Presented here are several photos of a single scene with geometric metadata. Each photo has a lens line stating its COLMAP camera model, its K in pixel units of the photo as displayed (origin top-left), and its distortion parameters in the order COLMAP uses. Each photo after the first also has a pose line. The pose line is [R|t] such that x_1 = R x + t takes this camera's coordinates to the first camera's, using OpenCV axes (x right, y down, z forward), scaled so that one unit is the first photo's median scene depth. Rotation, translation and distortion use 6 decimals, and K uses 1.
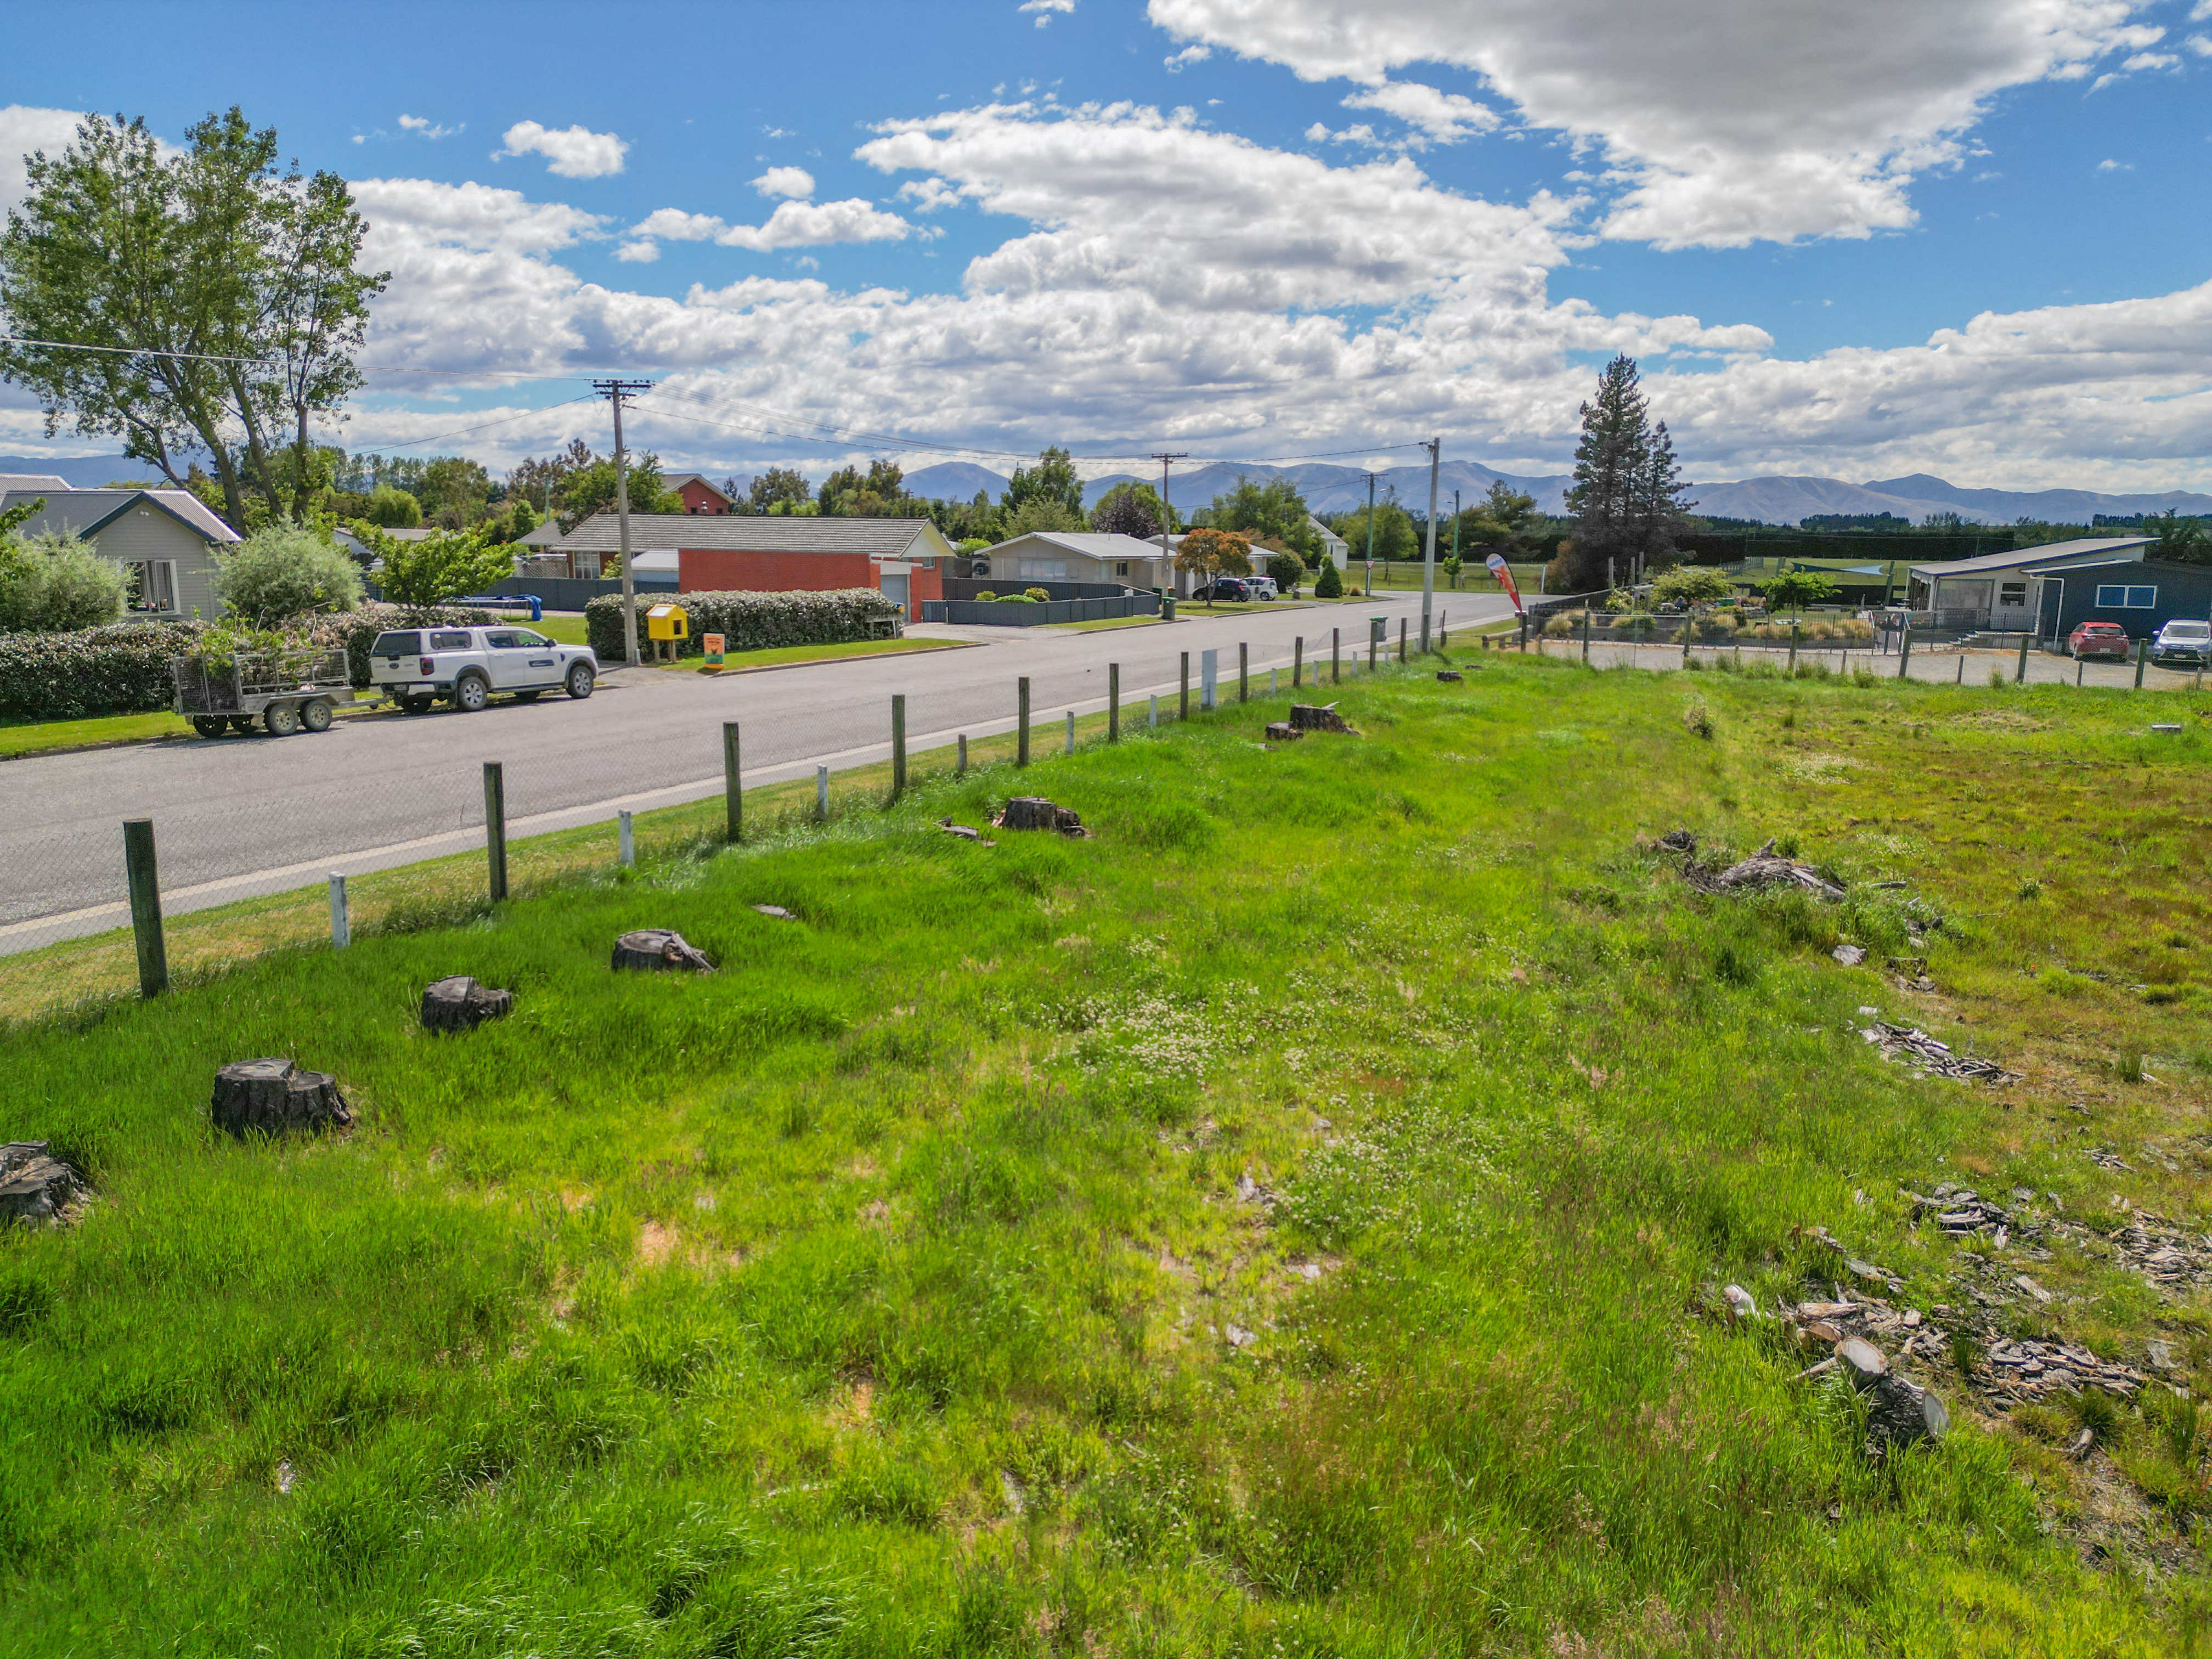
lens RADIAL K [[1539.5, 0, 1093.9], [0, 1539.5, 825.1], [0, 0, 1]] dist [0.096540, -0.099615]
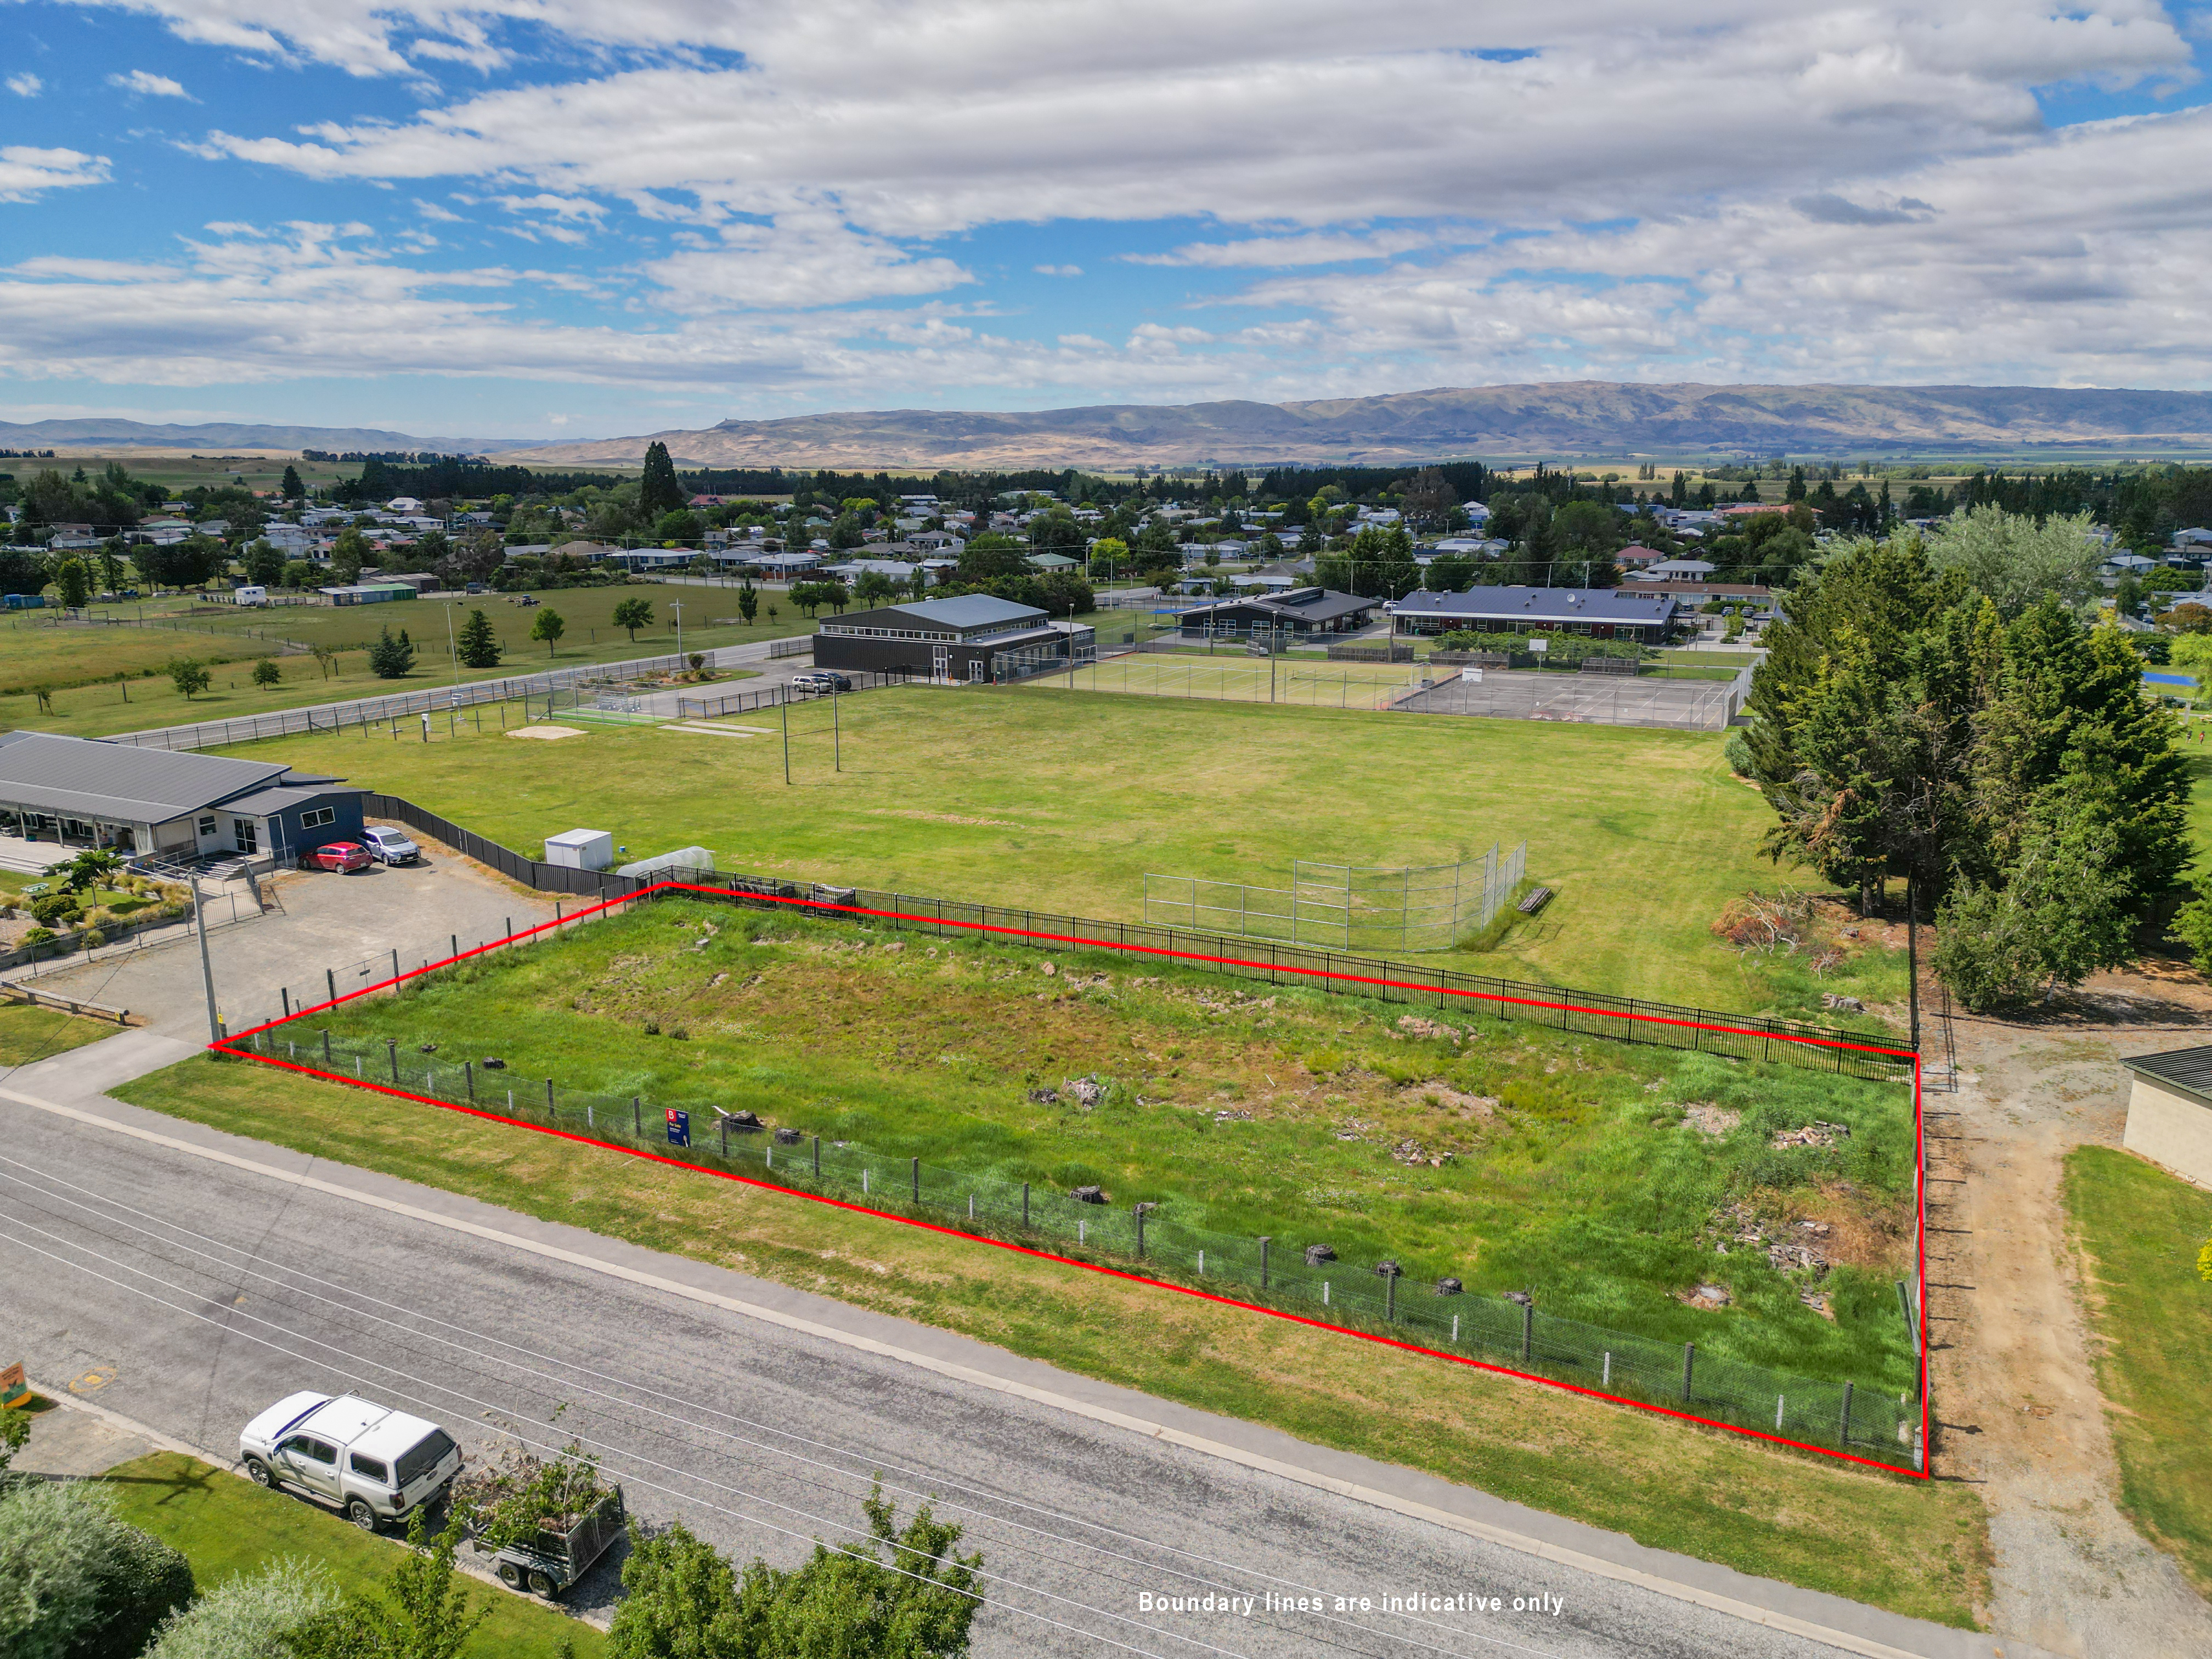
lens RADIAL K [[1539.5, 0, 1093.9], [0, 1539.5, 825.1], [0, 0, 1]] dist [0.096540, -0.099615]
pose [[0.030858, -0.245311, 0.968953, -2.232366], [0.188199, 0.953502, 0.235406, -1.121580], [-0.981646, 0.175092, 0.075590, 0.740449]]
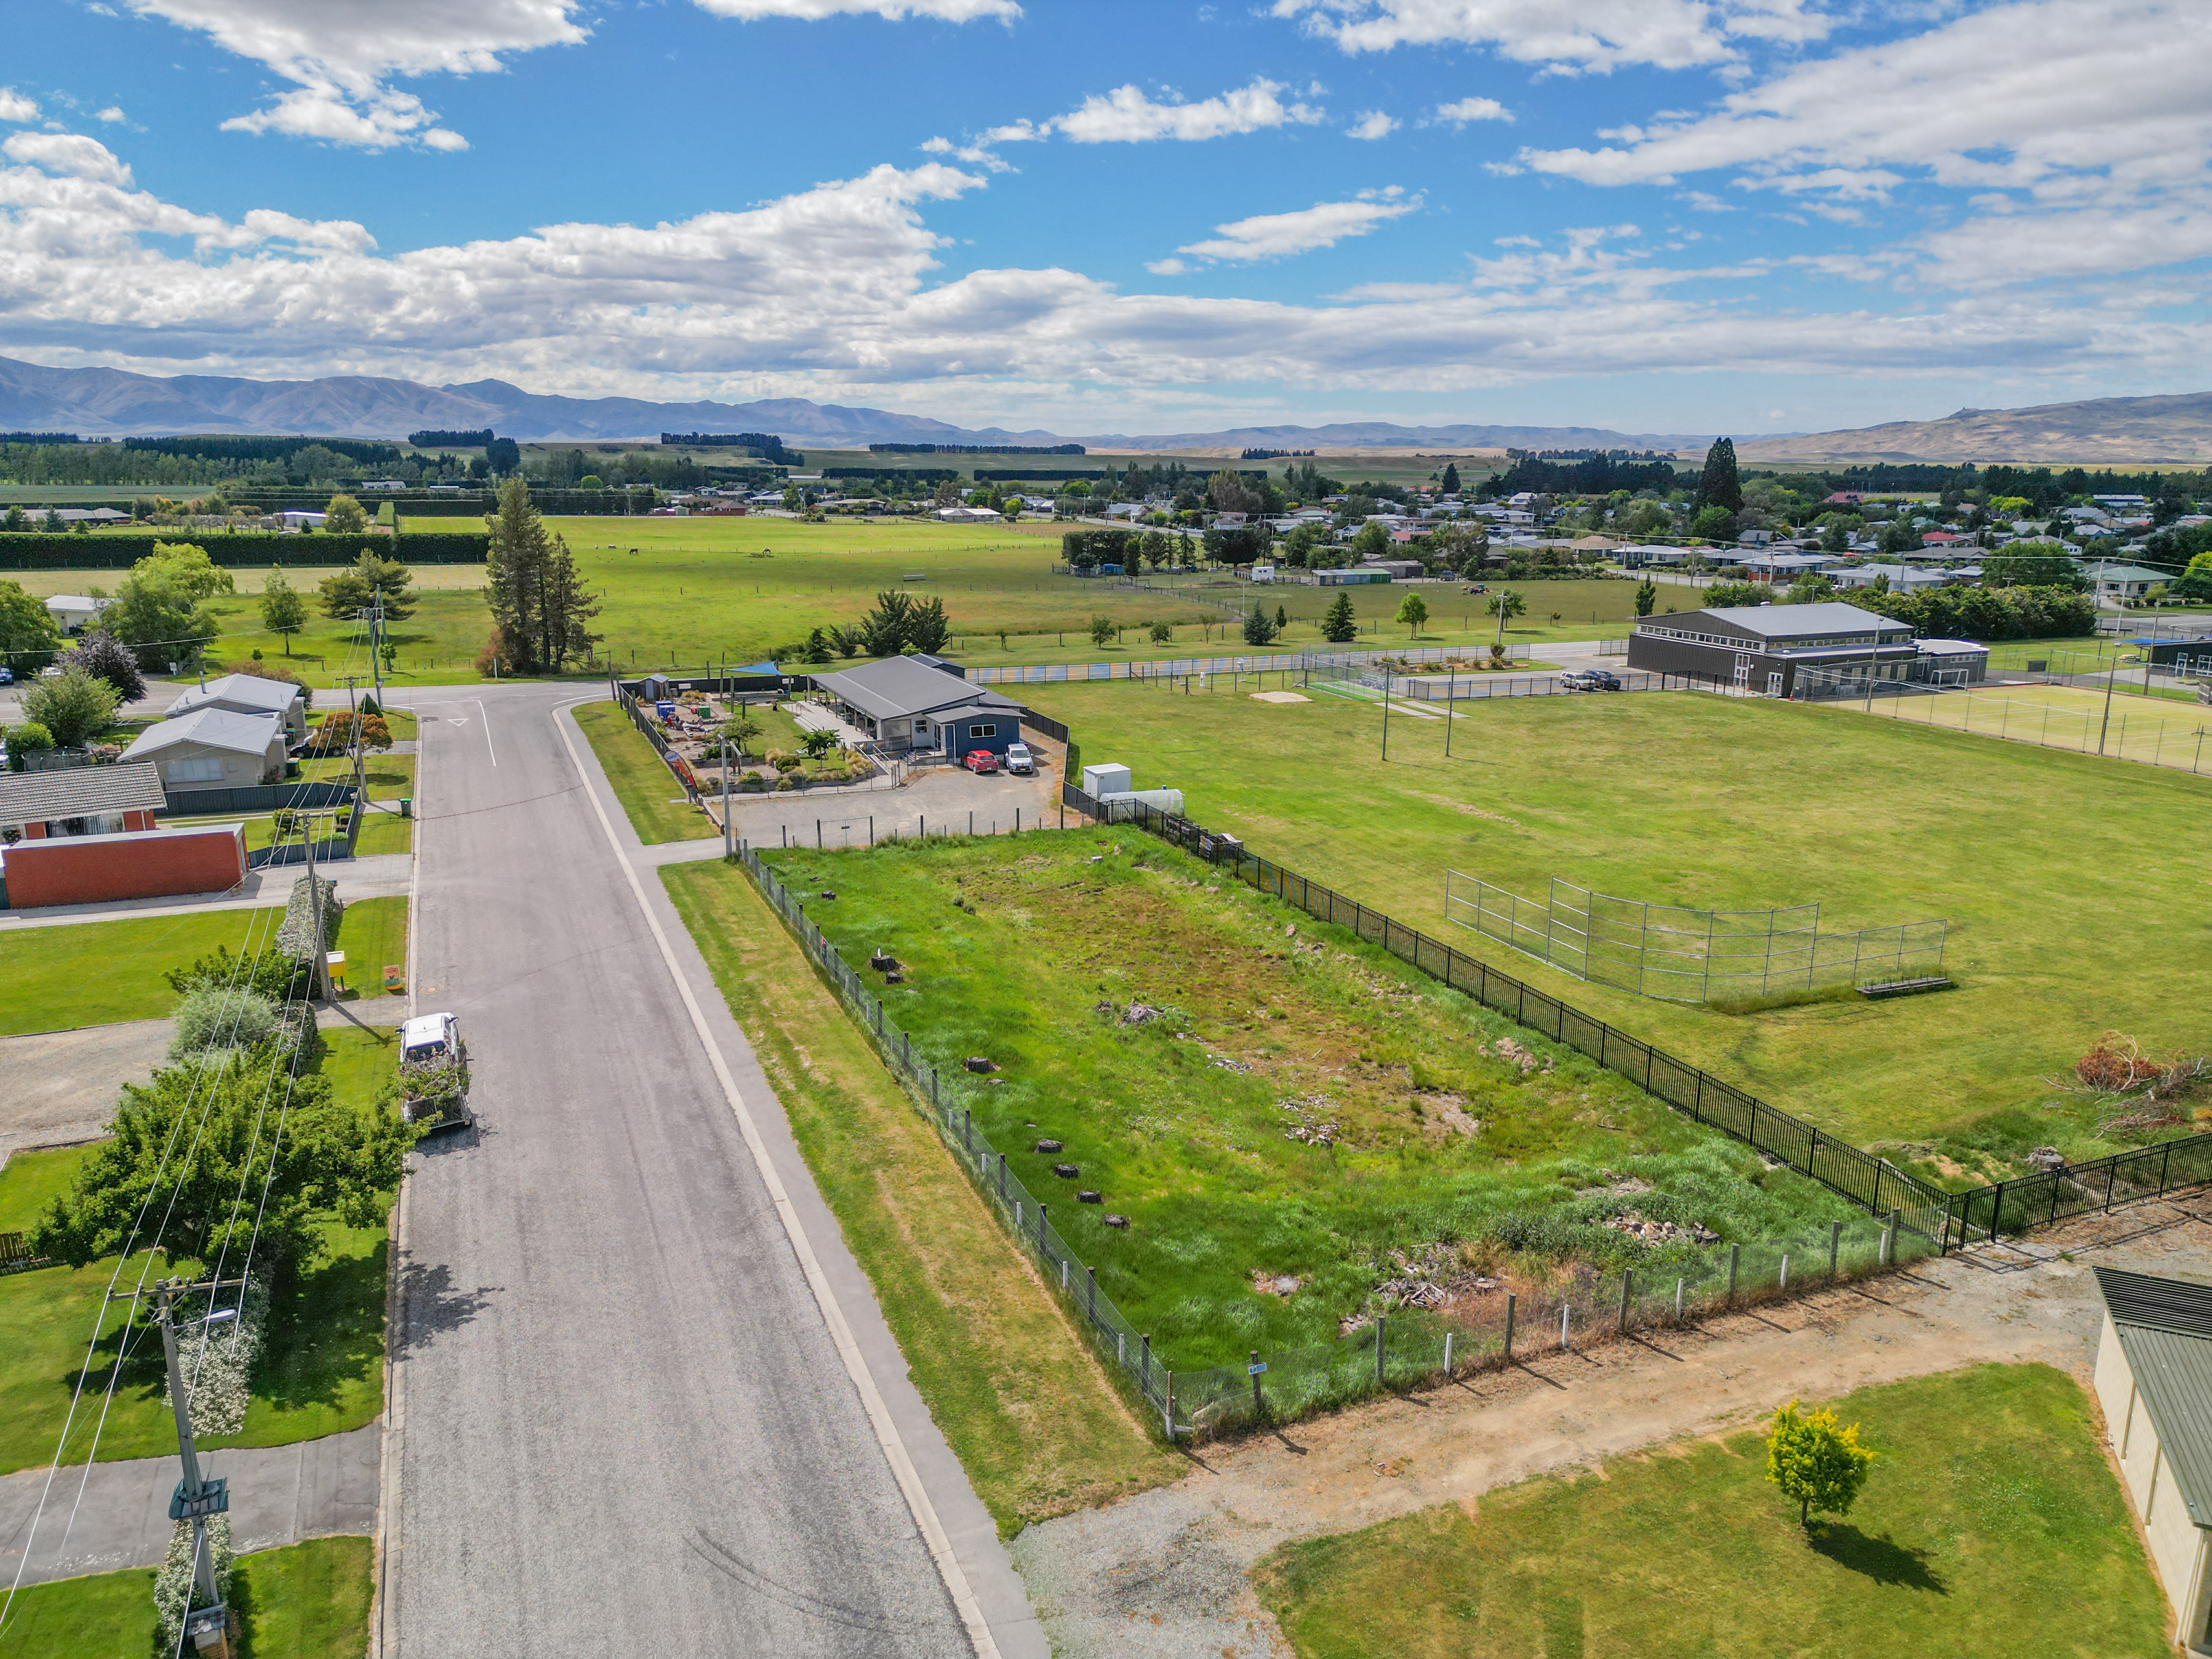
lens RADIAL K [[1539.5, 0, 1093.9], [0, 1539.5, 825.1], [0, 0, 1]] dist [0.096540, -0.099615]
pose [[0.678183, -0.184391, 0.711384, -1.895073], [0.144014, 0.982588, 0.117394, -0.766971], [-0.720644, 0.022835, 0.692929, -1.170339]]
